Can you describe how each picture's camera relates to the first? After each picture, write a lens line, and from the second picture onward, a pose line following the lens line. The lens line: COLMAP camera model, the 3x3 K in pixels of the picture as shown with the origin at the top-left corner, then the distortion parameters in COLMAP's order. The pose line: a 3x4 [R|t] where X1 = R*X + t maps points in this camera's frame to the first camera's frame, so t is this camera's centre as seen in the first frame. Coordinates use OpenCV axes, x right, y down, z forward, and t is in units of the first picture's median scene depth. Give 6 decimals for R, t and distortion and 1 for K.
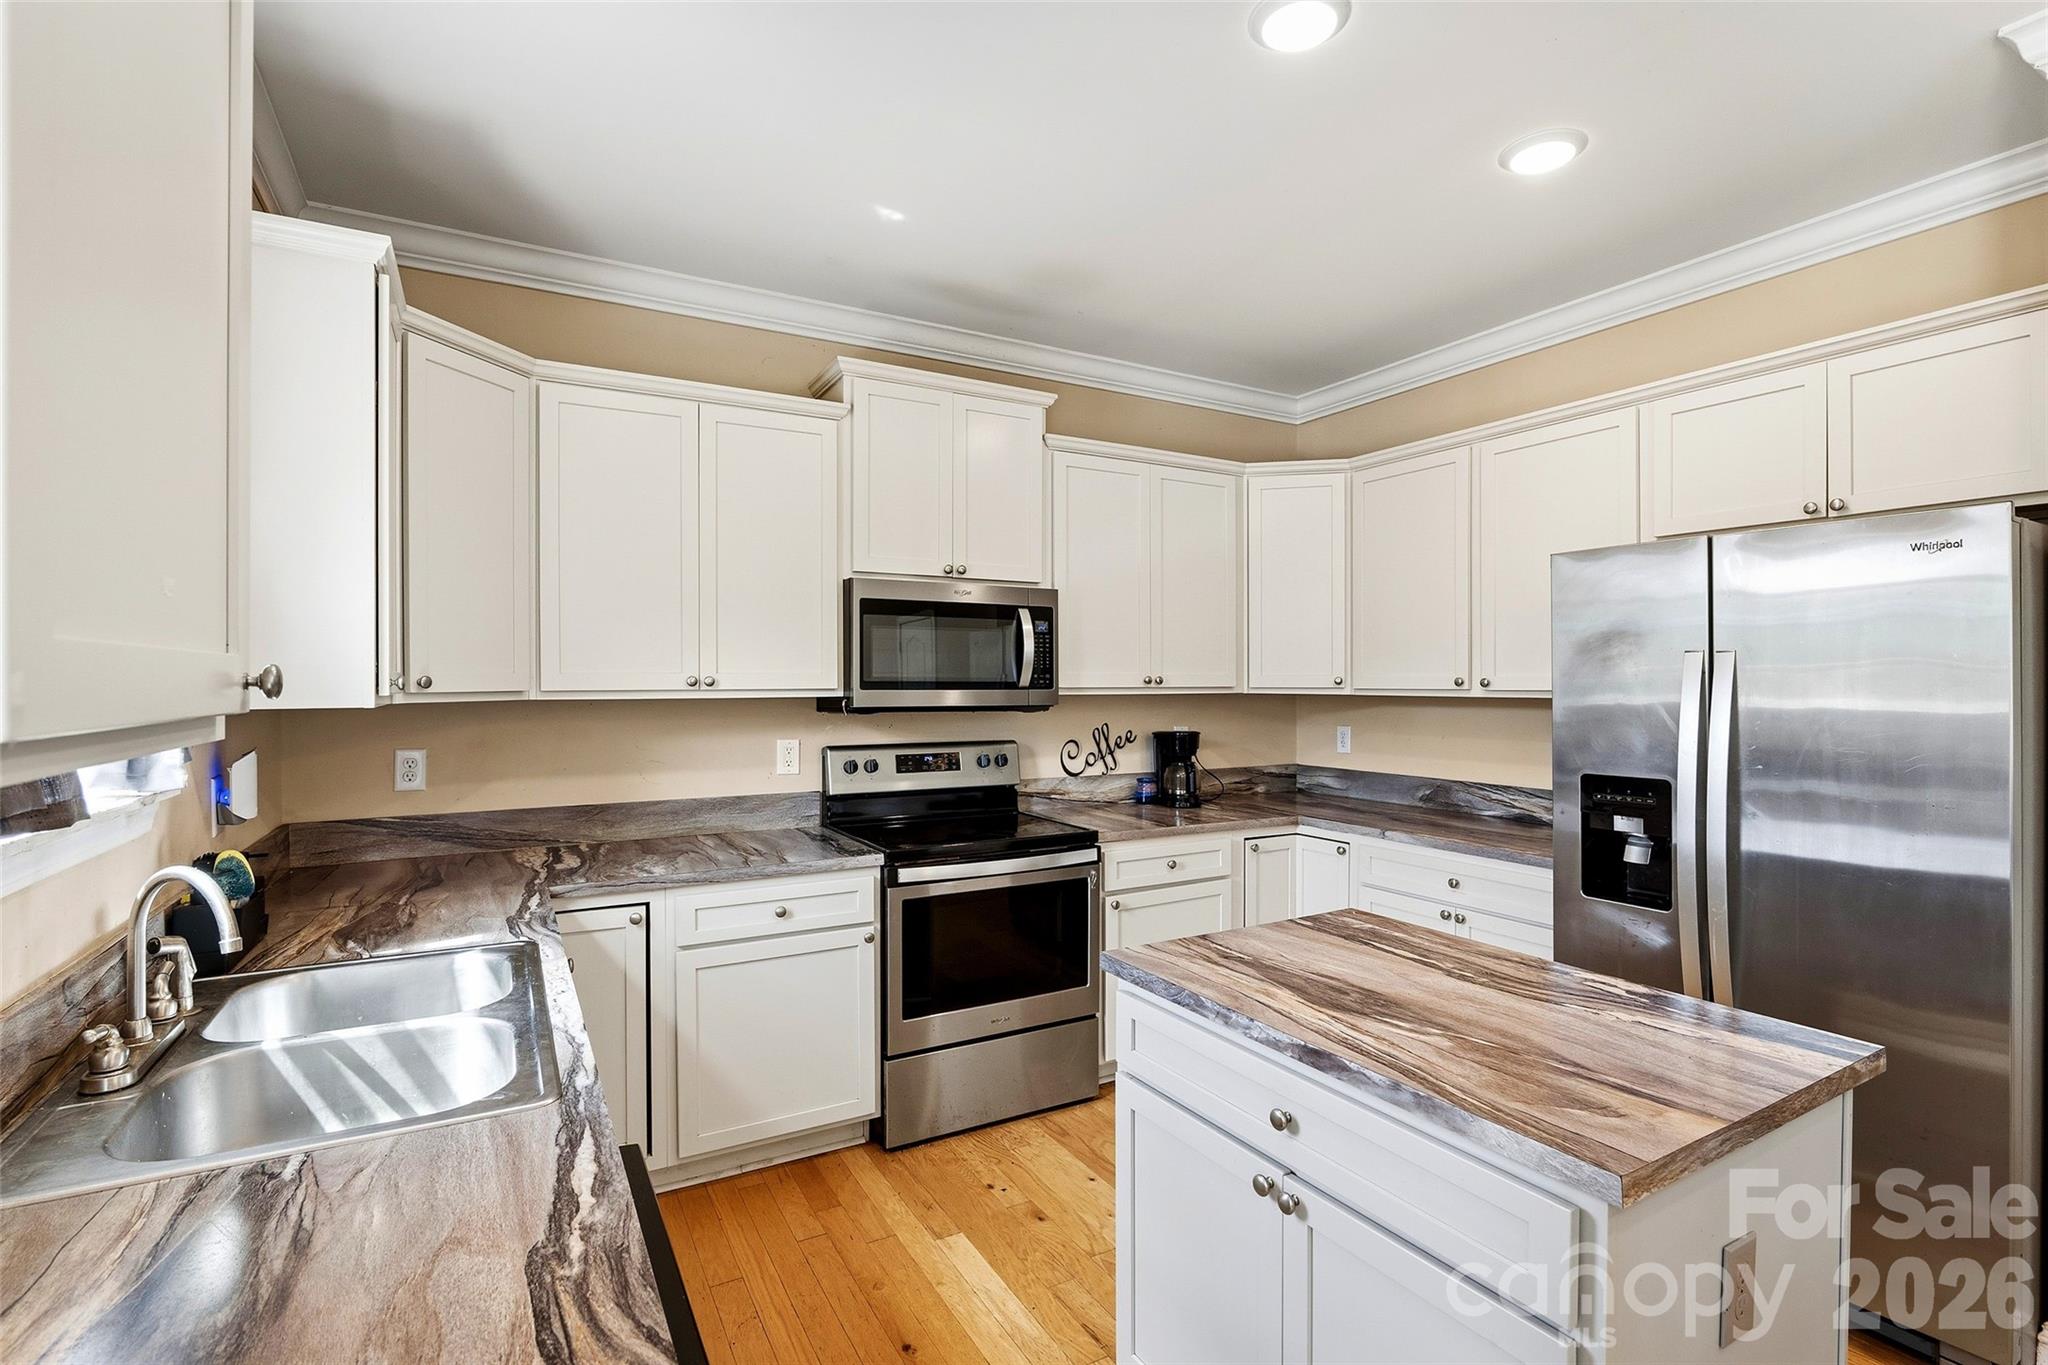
lens RADIAL K [[955.3, 0, 1024.0], [0, 955.3, 682.5], [0, 0, 1]] dist [0.001054, 0.000430]
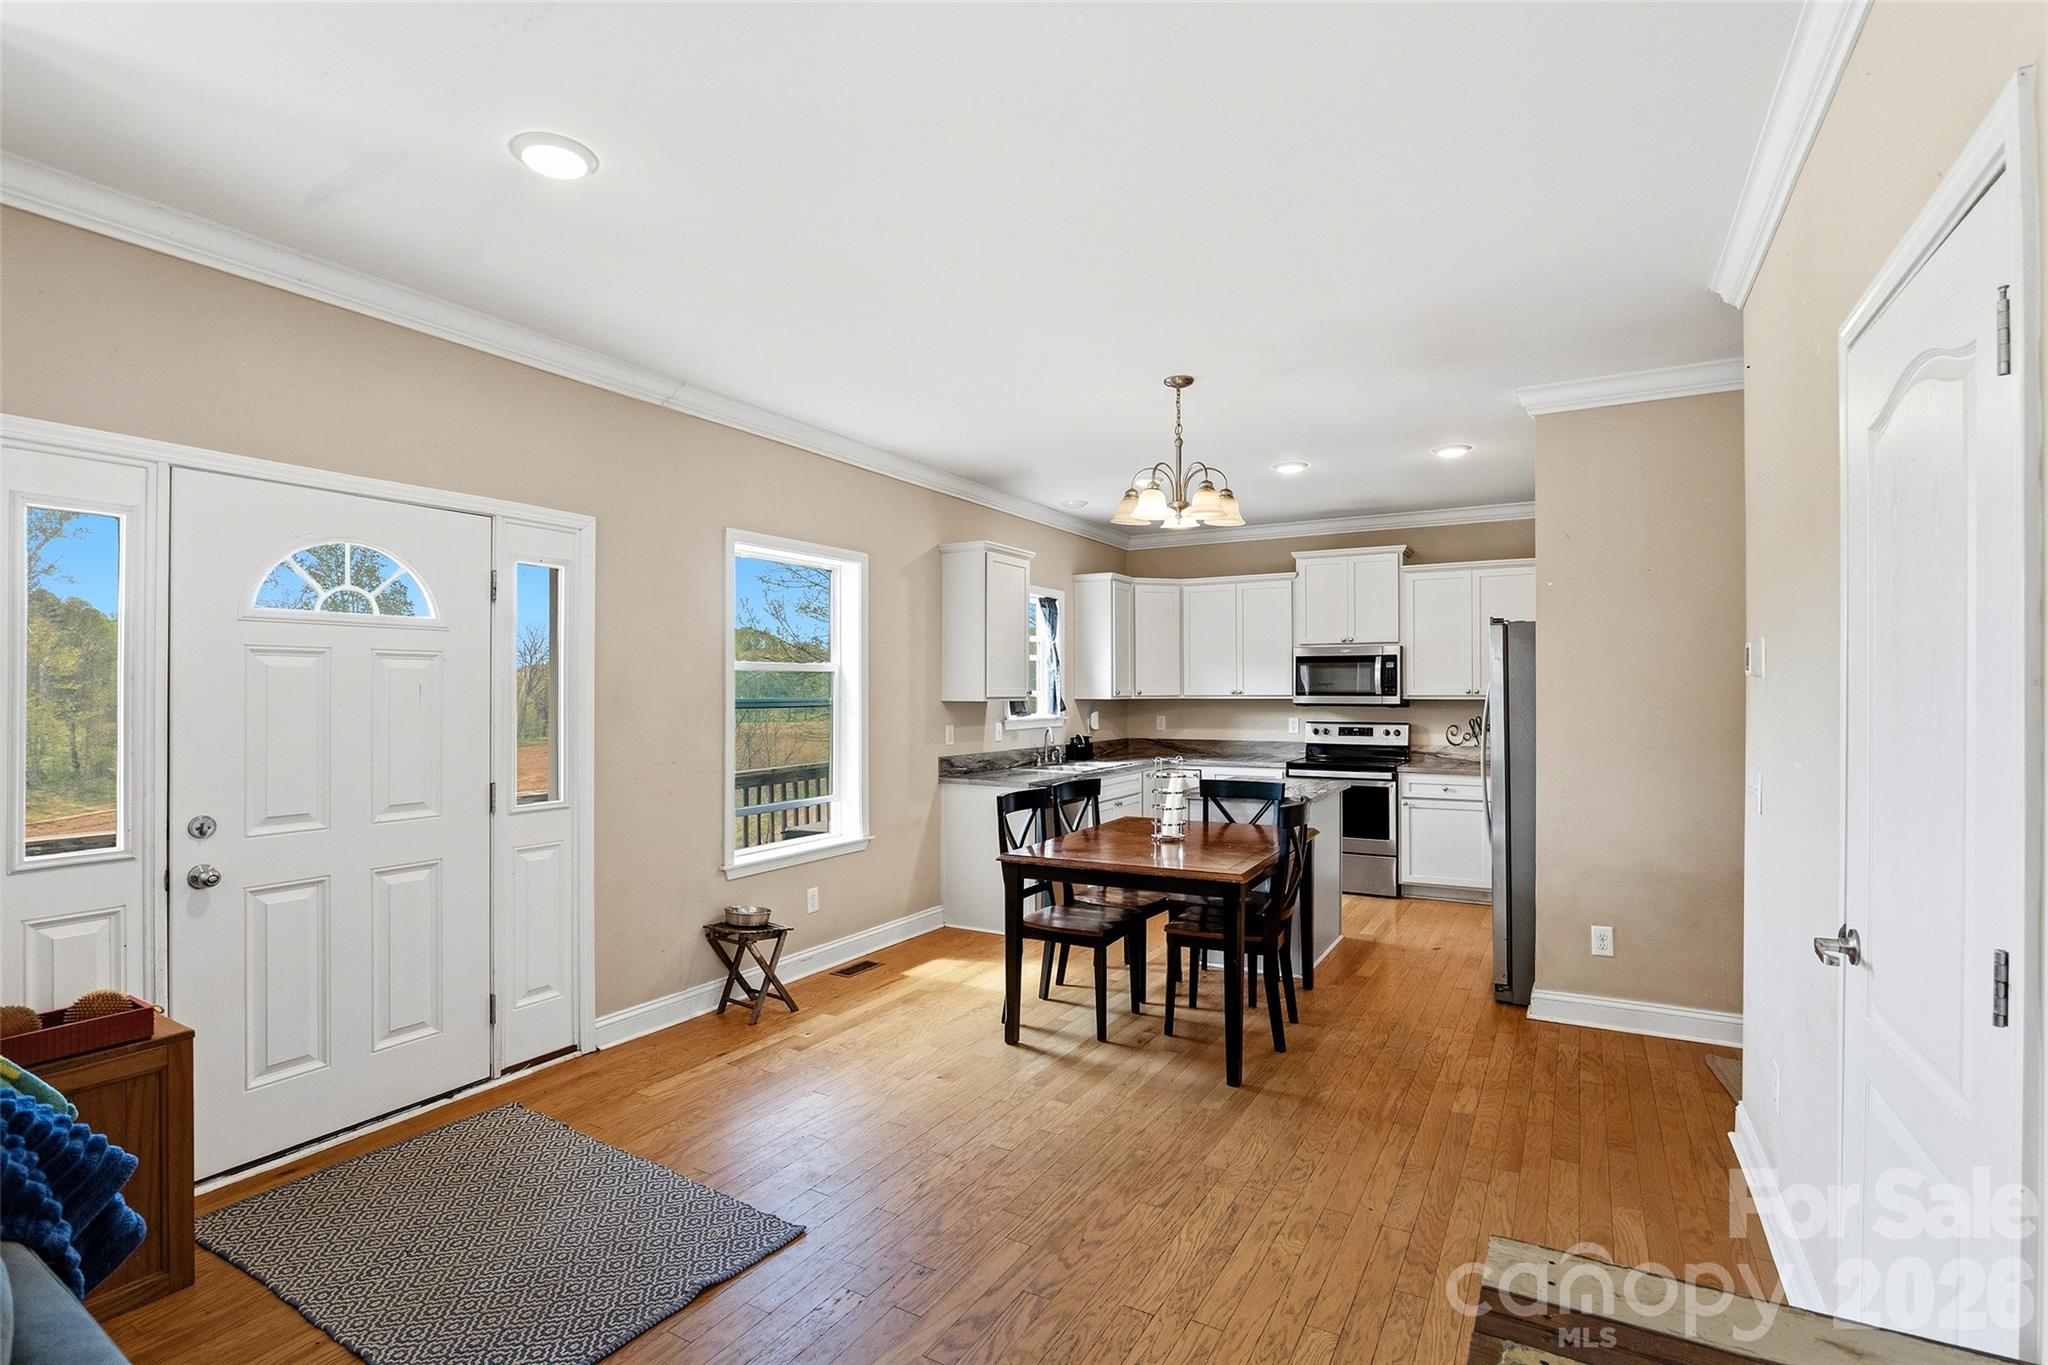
lens RADIAL K [[955.3, 0, 1024.0], [0, 955.3, 682.5], [0, 0, 1]] dist [0.001054, 0.000430]
pose [[0.497082, -0.010216, -0.867644, 1.401277], [-0.000123, 0.999930, -0.011844, 0.002850], [0.867704, 0.005994, 0.497046, -0.675446]]
